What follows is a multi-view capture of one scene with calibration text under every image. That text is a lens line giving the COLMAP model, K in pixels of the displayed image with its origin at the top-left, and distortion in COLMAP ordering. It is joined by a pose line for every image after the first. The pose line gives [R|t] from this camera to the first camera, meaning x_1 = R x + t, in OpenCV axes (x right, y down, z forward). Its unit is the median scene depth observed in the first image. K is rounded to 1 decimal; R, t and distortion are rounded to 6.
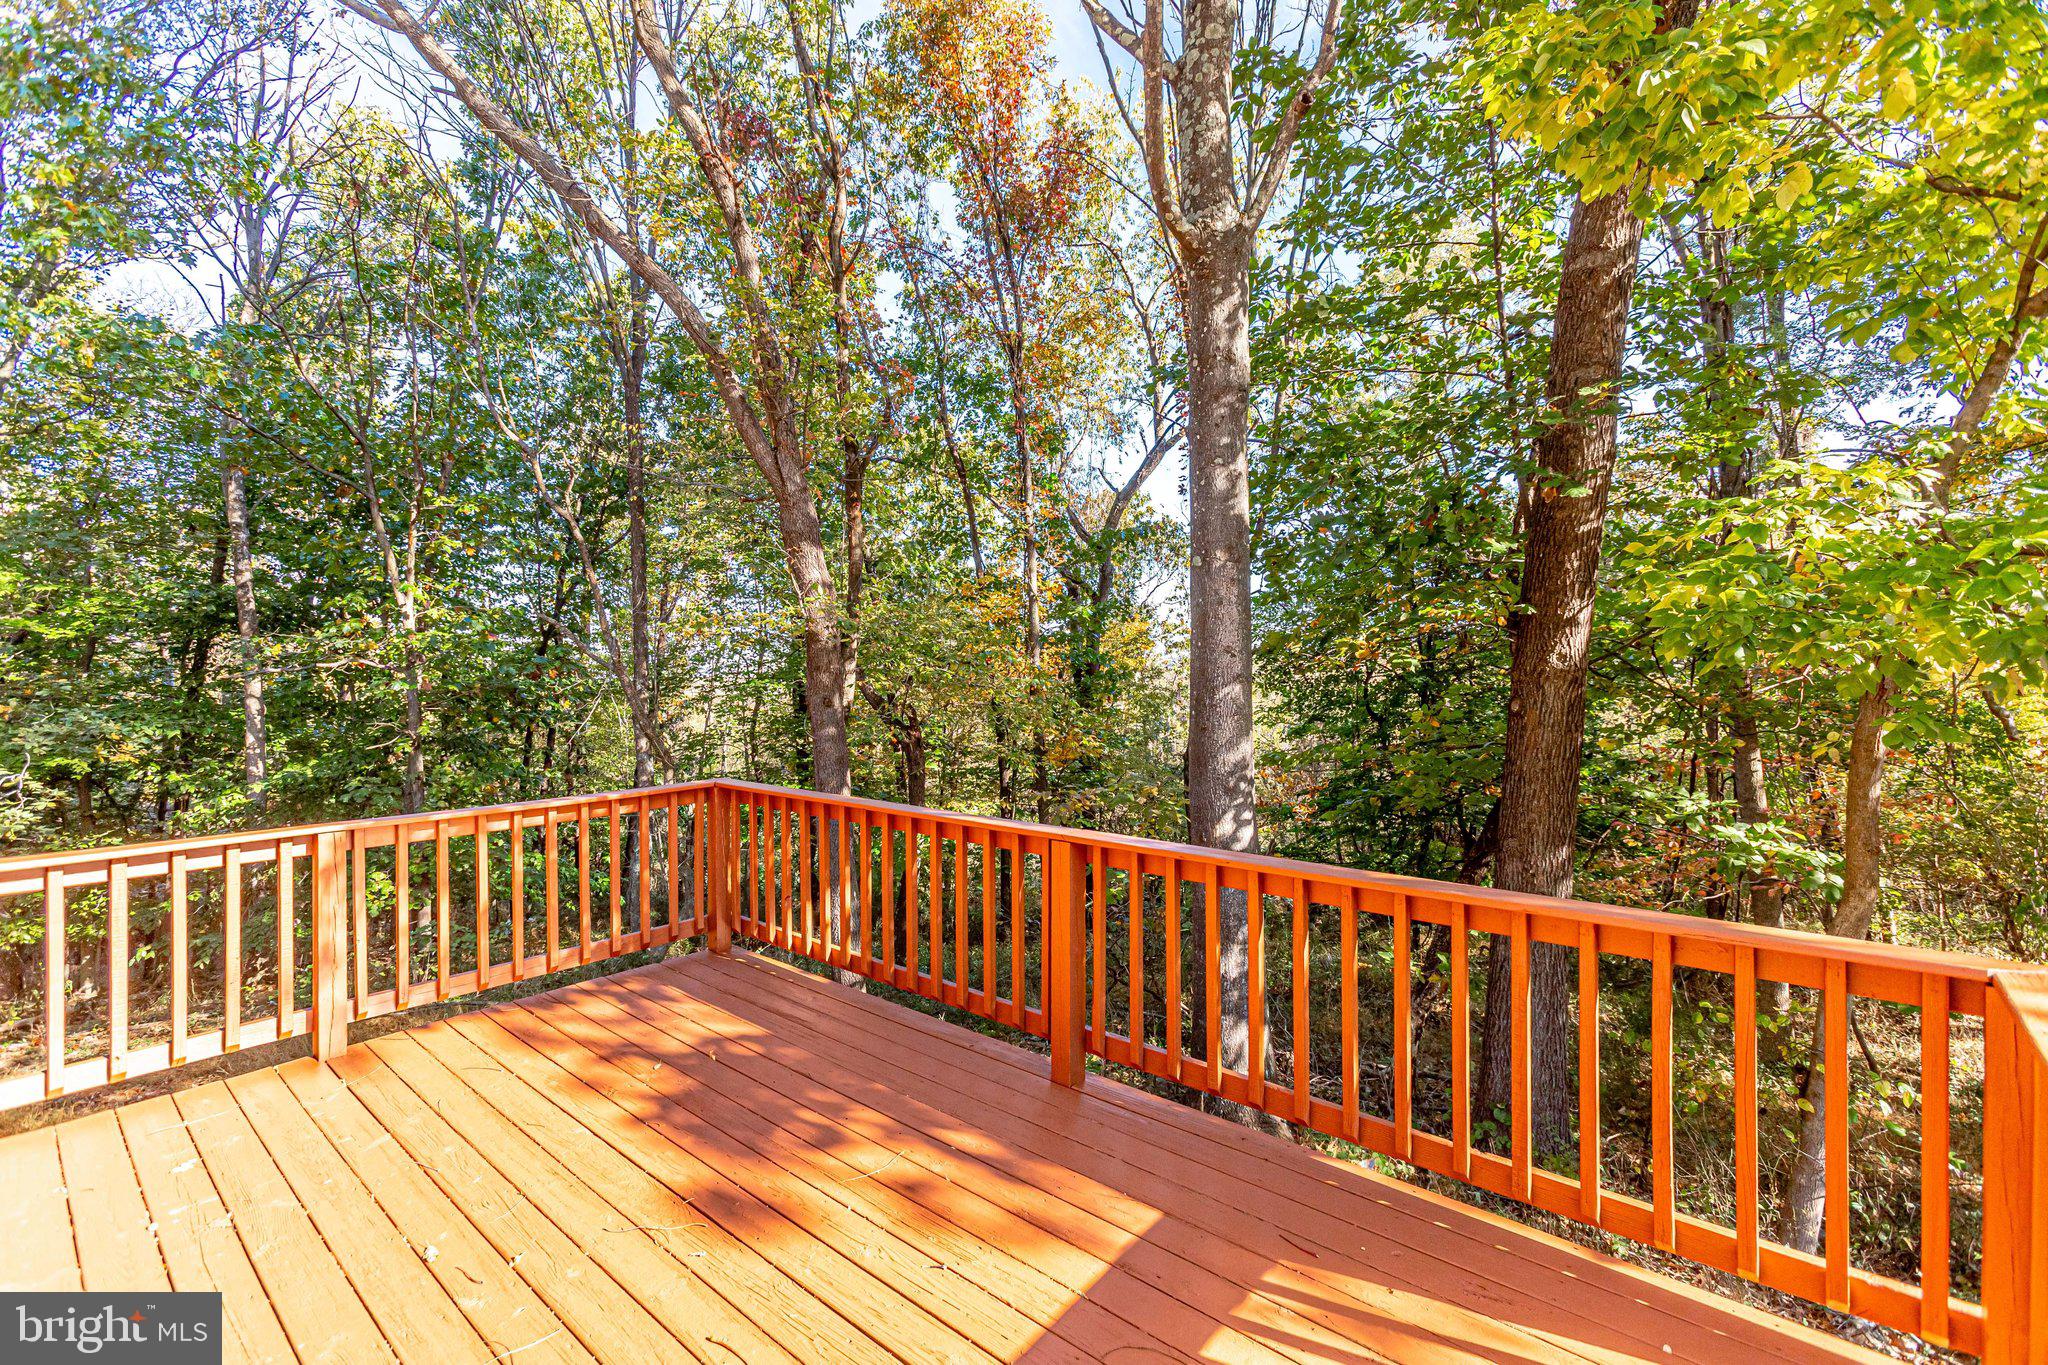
lens RADIAL K [[916.4, 0, 1017.1], [0, 916.4, 686.5], [0, 0, 1]] dist [-0.017478, 0.022040]
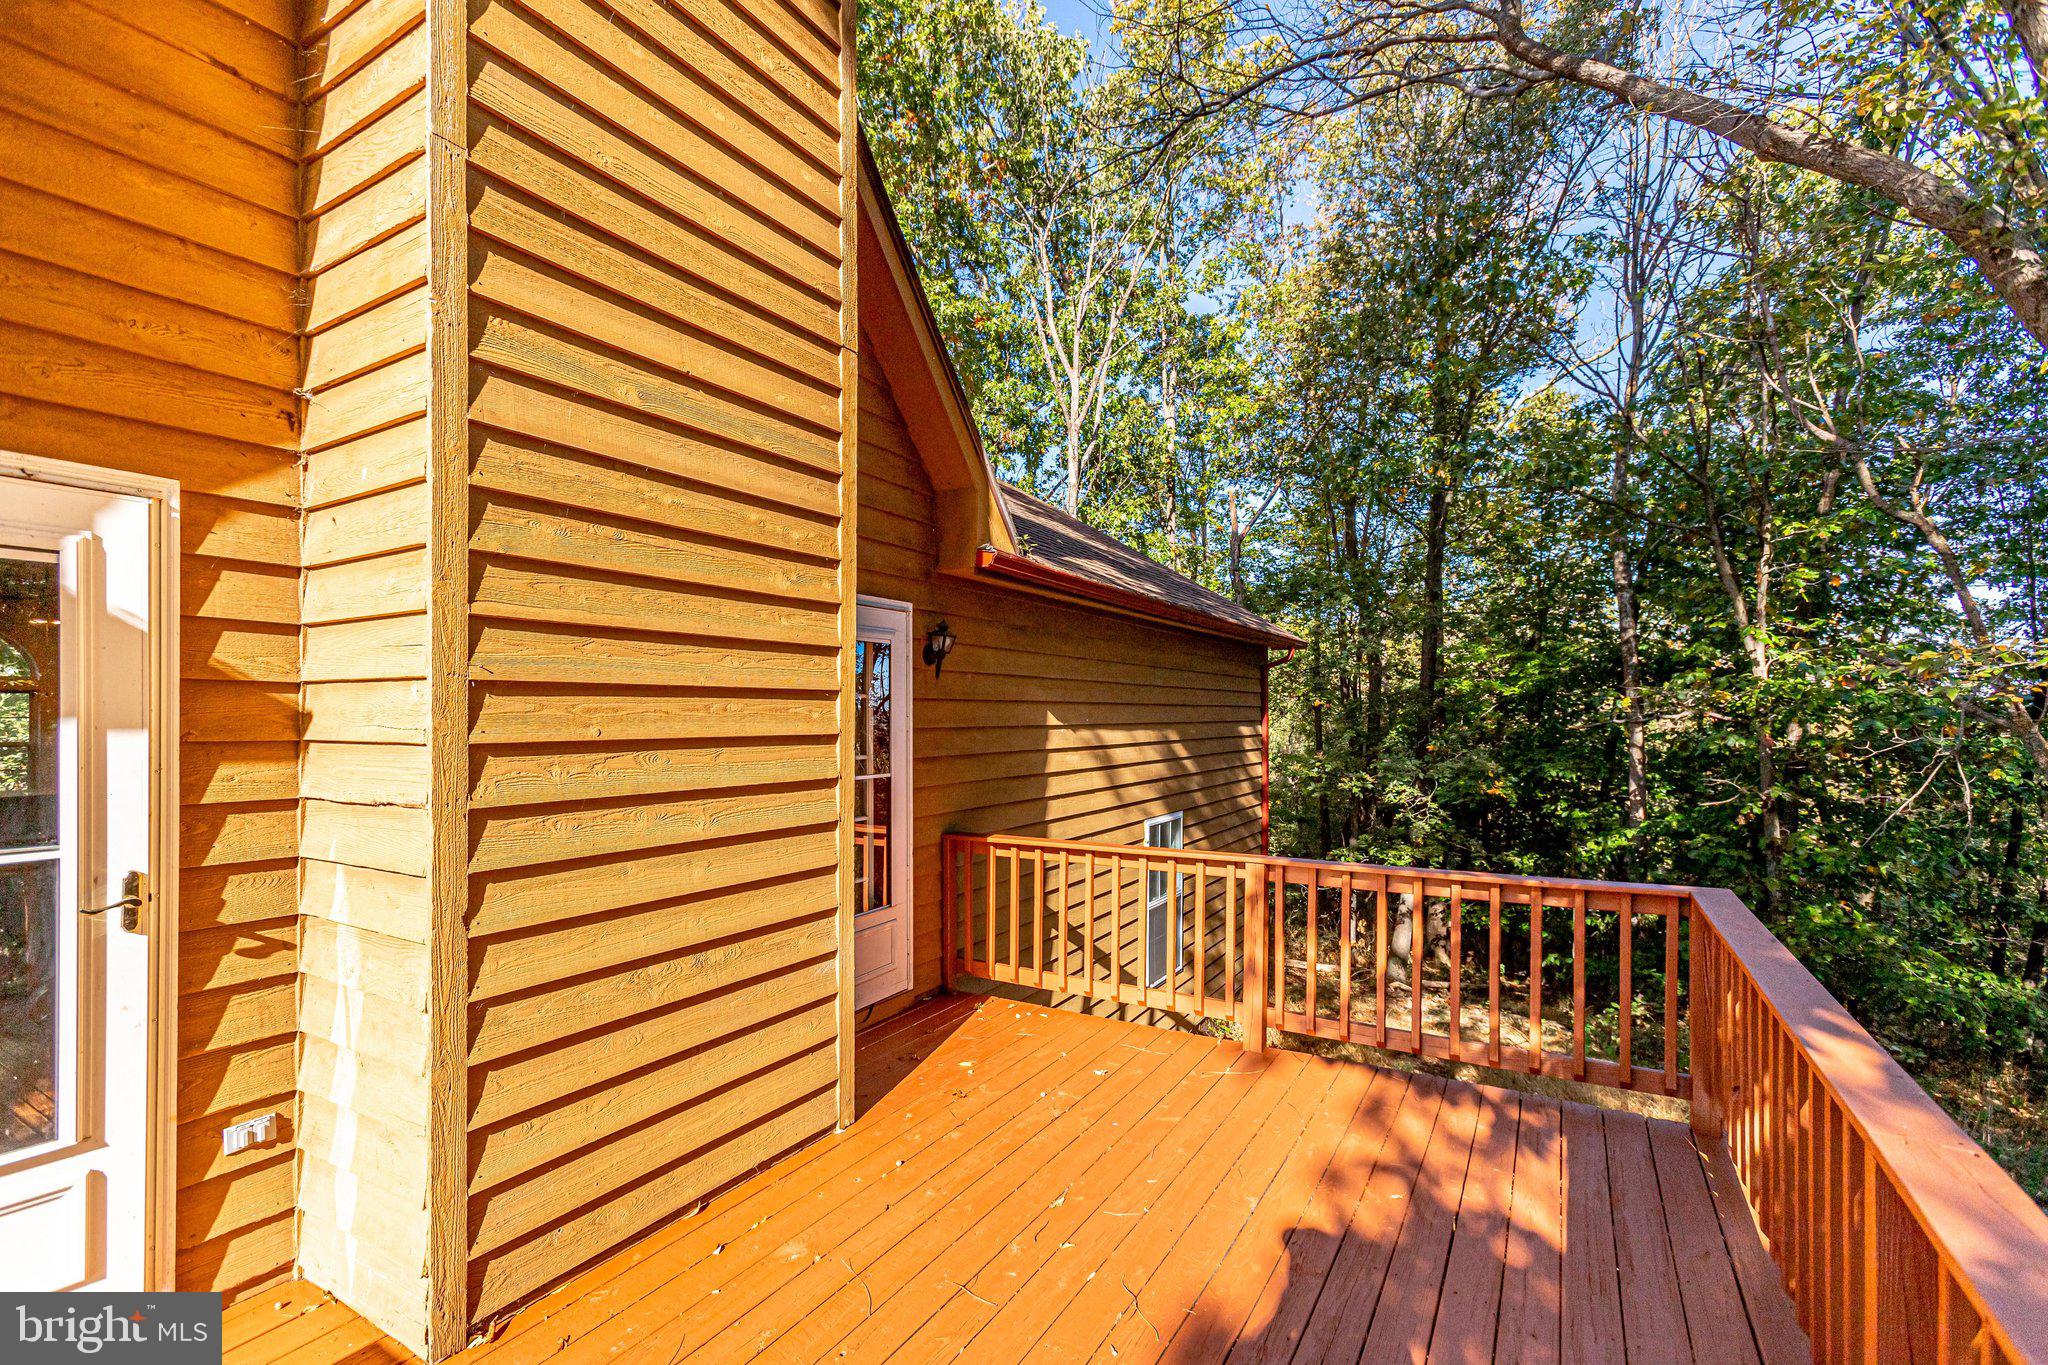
lens RADIAL K [[928.6, 0, 1019.4], [0, 928.6, 717.1], [0, 0, 1]] dist [-0.016229, 0.020000]
pose [[0.189927, 0.009014, -0.981757, 0.302087], [-0.029604, 0.999556, 0.003451, -0.019708], [0.981352, 0.028408, 0.190110, 0.384650]]
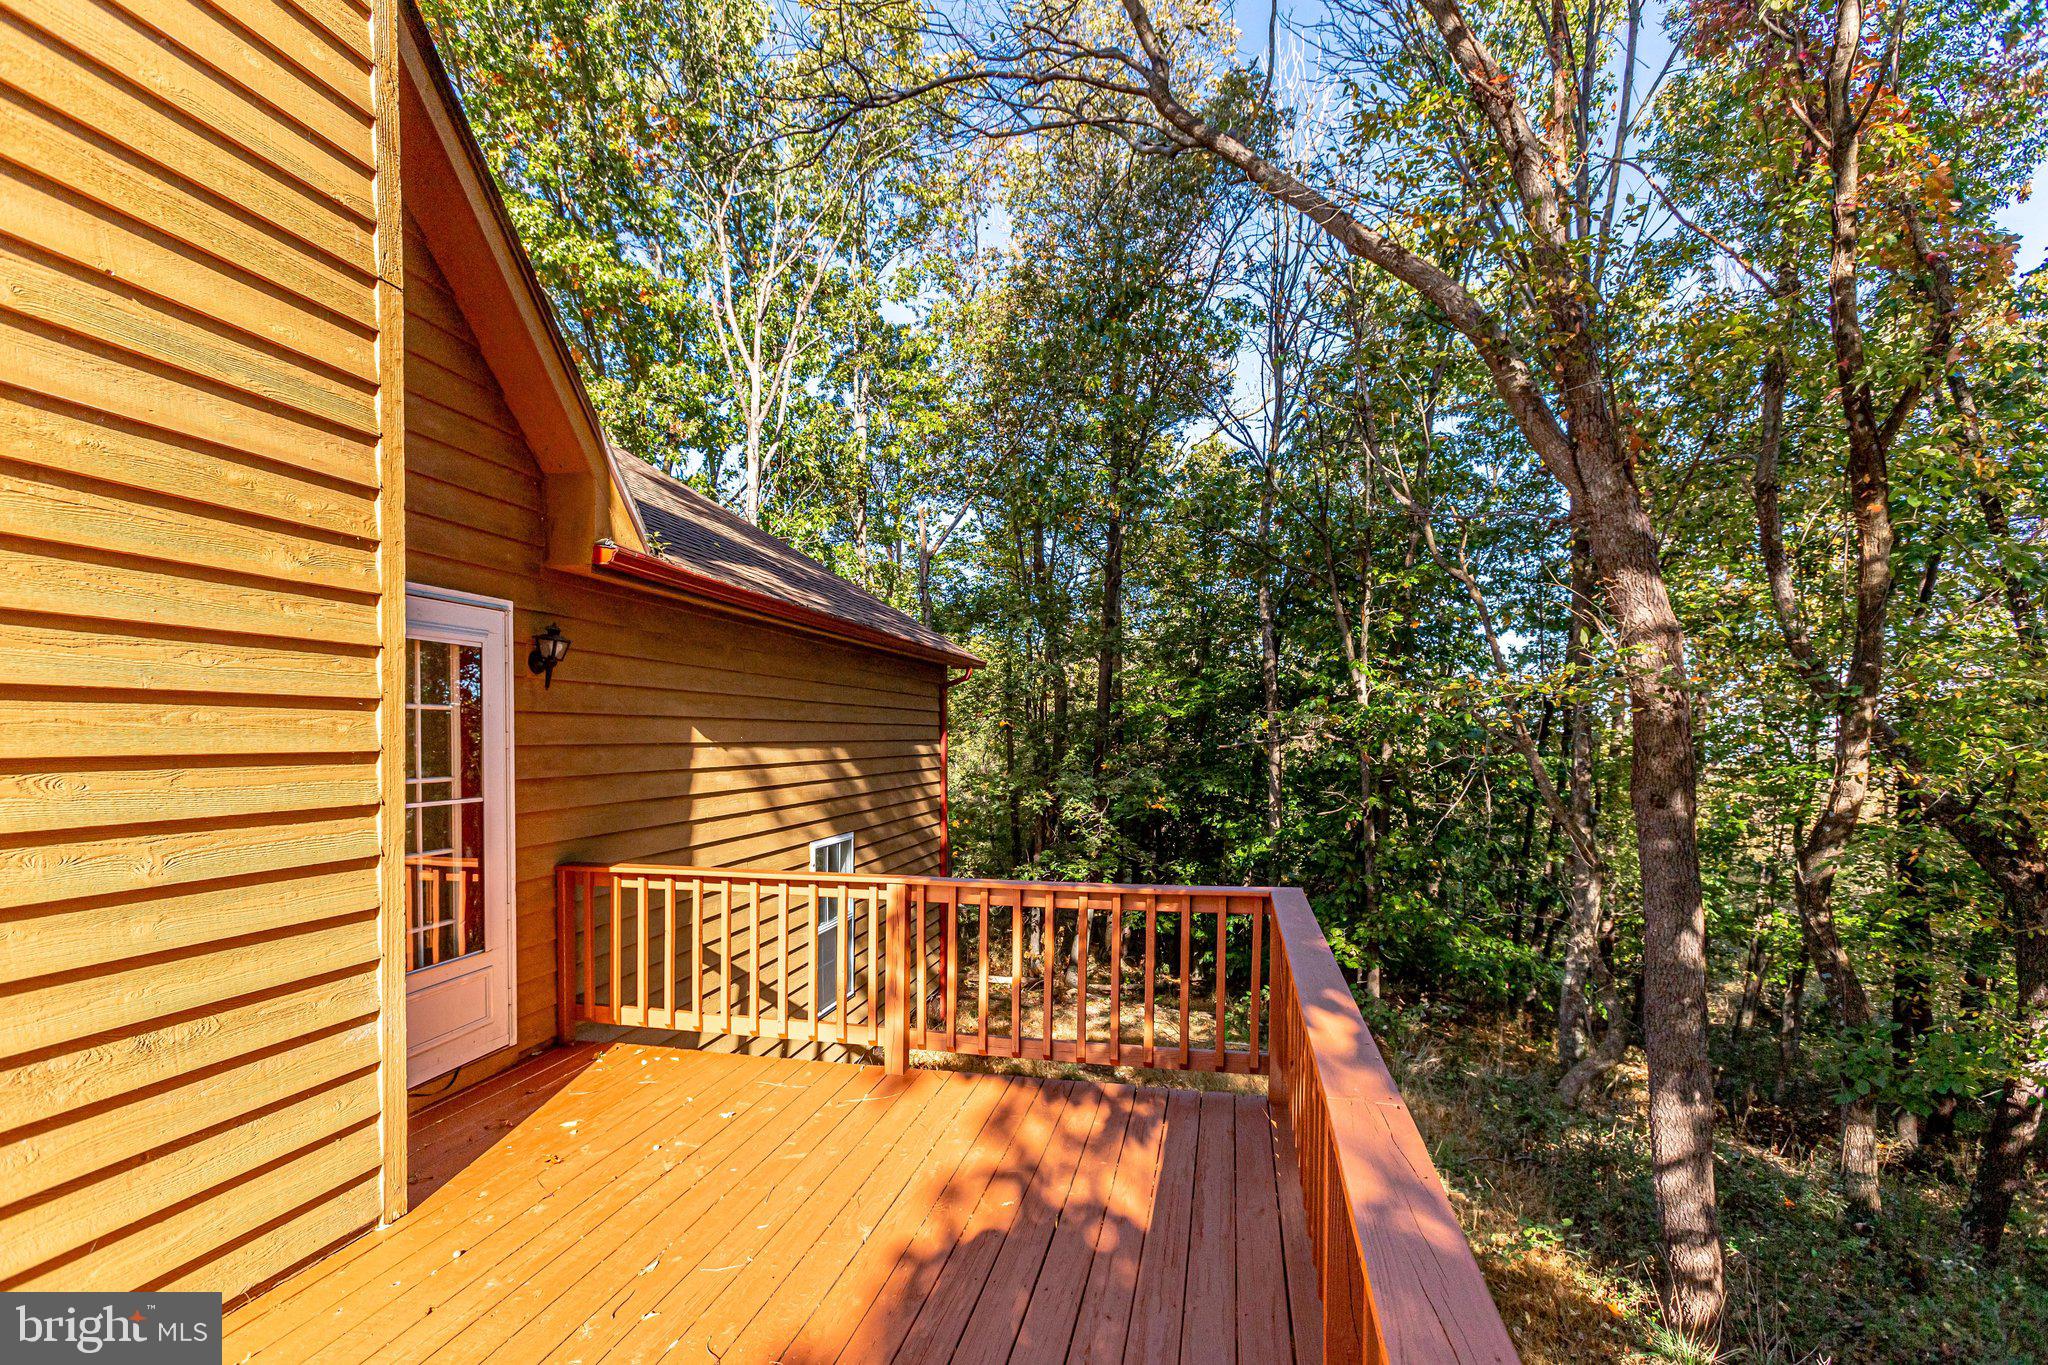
lens RADIAL K [[945.9, 0, 1032.2], [0, 945.9, 757.0], [0, 0, 1]] dist [-0.010642, 0.015644]
pose [[0.494708, 0.028940, -0.868577, 0.305164], [-0.032999, 0.999350, 0.014502, -0.019024], [0.868433, 0.021488, 0.495342, 0.453351]]
